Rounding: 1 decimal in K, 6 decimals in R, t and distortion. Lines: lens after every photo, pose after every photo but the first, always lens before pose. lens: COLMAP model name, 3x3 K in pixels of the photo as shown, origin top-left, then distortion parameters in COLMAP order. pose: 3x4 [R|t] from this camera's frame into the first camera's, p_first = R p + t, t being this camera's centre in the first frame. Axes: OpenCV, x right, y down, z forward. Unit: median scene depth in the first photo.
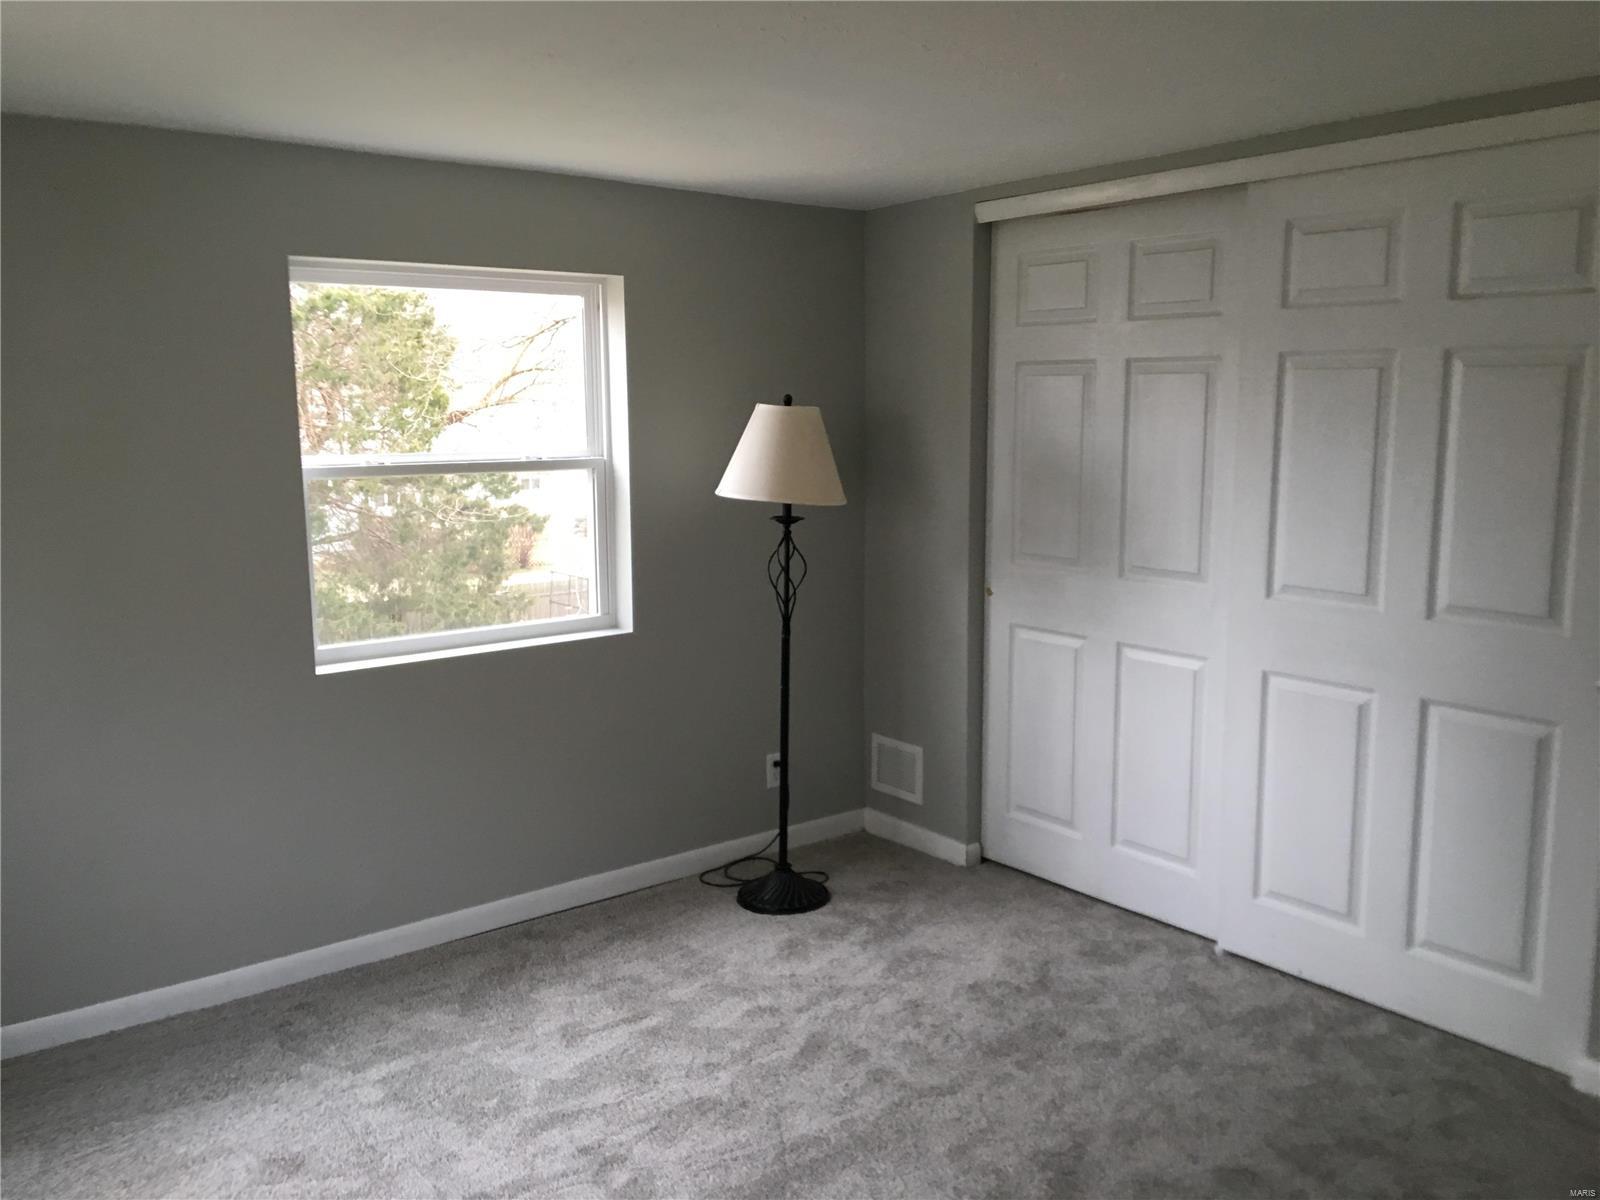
lens RADIAL K [[1342.7, 0, 801.6], [0, 1342.7, 603.1], [0, 0, 1]] dist [0.078764, -0.103134]
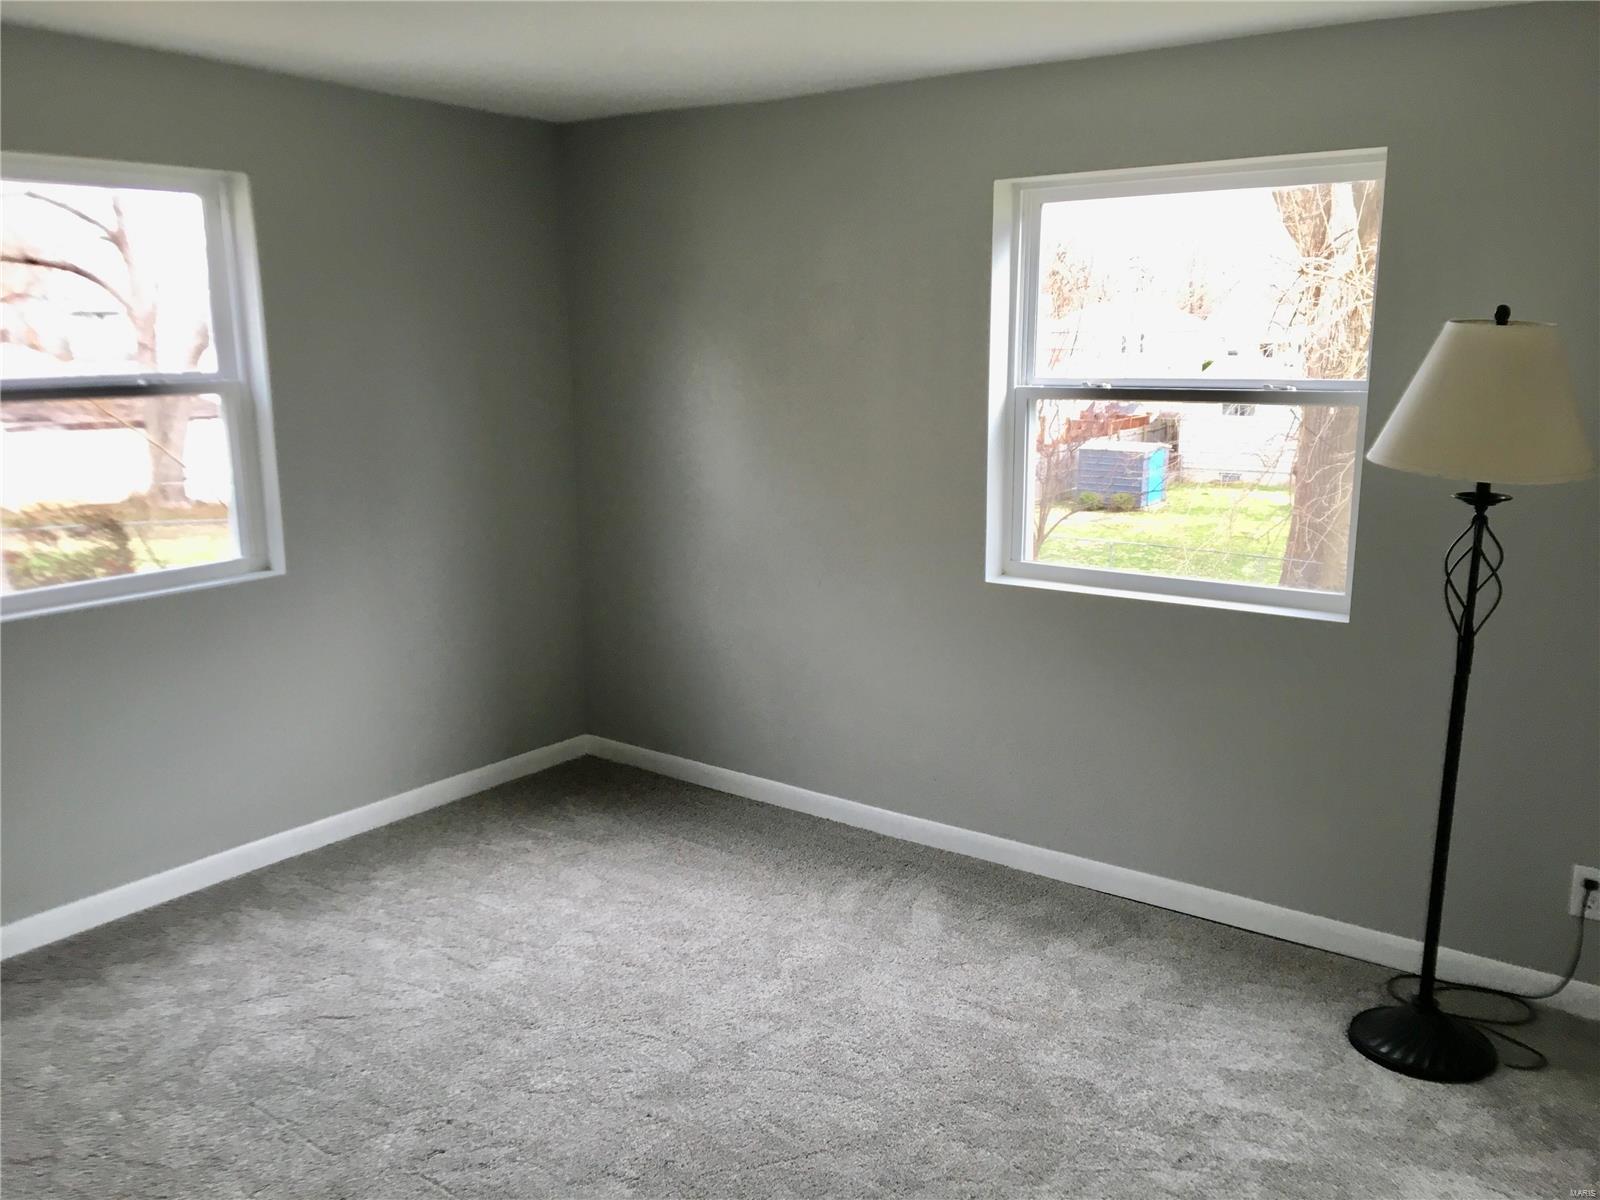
lens RADIAL K [[1342.7, 0, 801.6], [0, 1342.7, 603.1], [0, 0, 1]] dist [0.078764, -0.103134]
pose [[0.255437, 0.200492, -0.945809, 0.619677], [-0.133391, 0.976215, 0.170912, -0.094405], [0.957580, 0.082505, 0.276105, 0.577493]]
